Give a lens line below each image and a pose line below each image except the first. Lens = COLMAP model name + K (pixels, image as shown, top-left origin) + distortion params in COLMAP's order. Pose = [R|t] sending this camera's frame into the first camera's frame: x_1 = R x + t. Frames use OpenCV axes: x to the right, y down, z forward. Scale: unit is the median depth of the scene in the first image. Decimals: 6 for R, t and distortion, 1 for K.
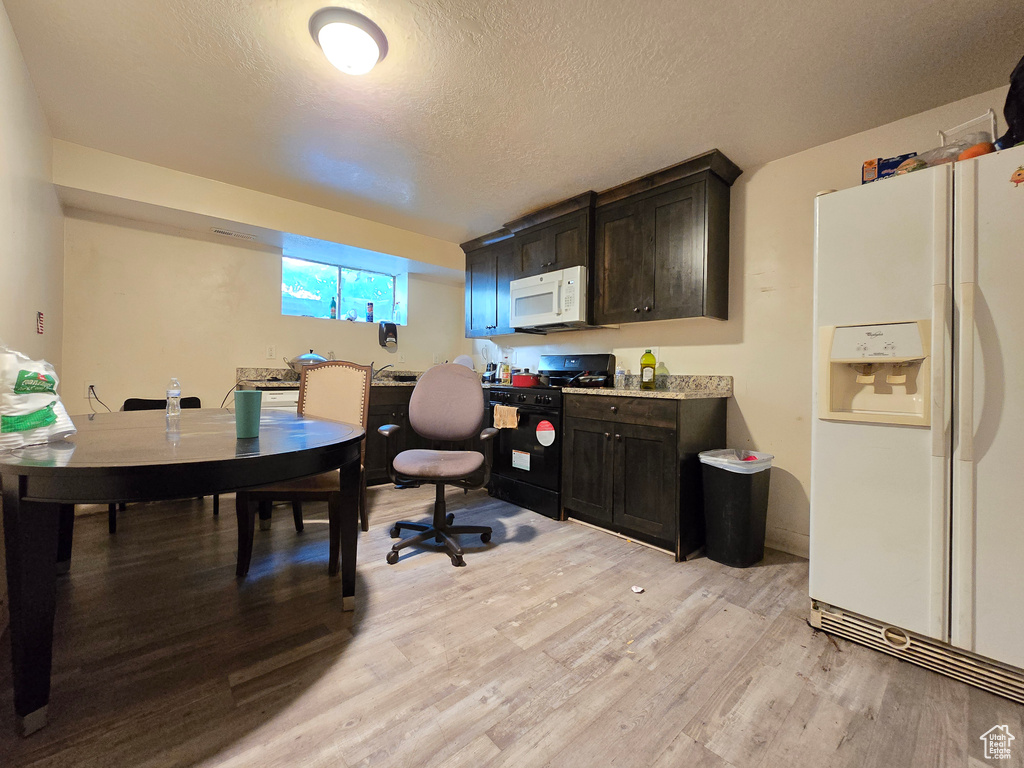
lens RADIAL K [[418.7, 0, 506.7], [0, 418.7, 374.9], [0, 0, 1]] dist [-0.000142, 0.000115]
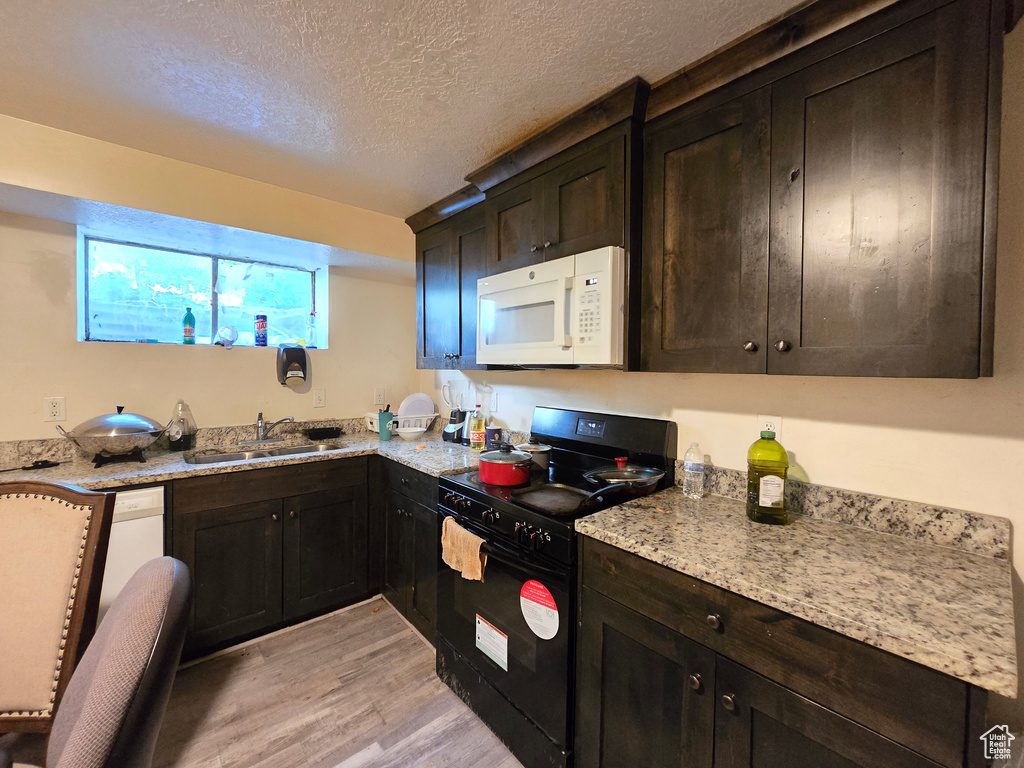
lens RADIAL K [[418.7, 0, 506.7], [0, 418.7, 374.9], [0, 0, 1]] dist [-0.000142, 0.000115]
pose [[0.999902, -0.005556, -0.012822, 0.058233], [0.005722, 0.999900, 0.012950, -0.114705], [0.012748, -0.013022, 0.999834, 0.491145]]
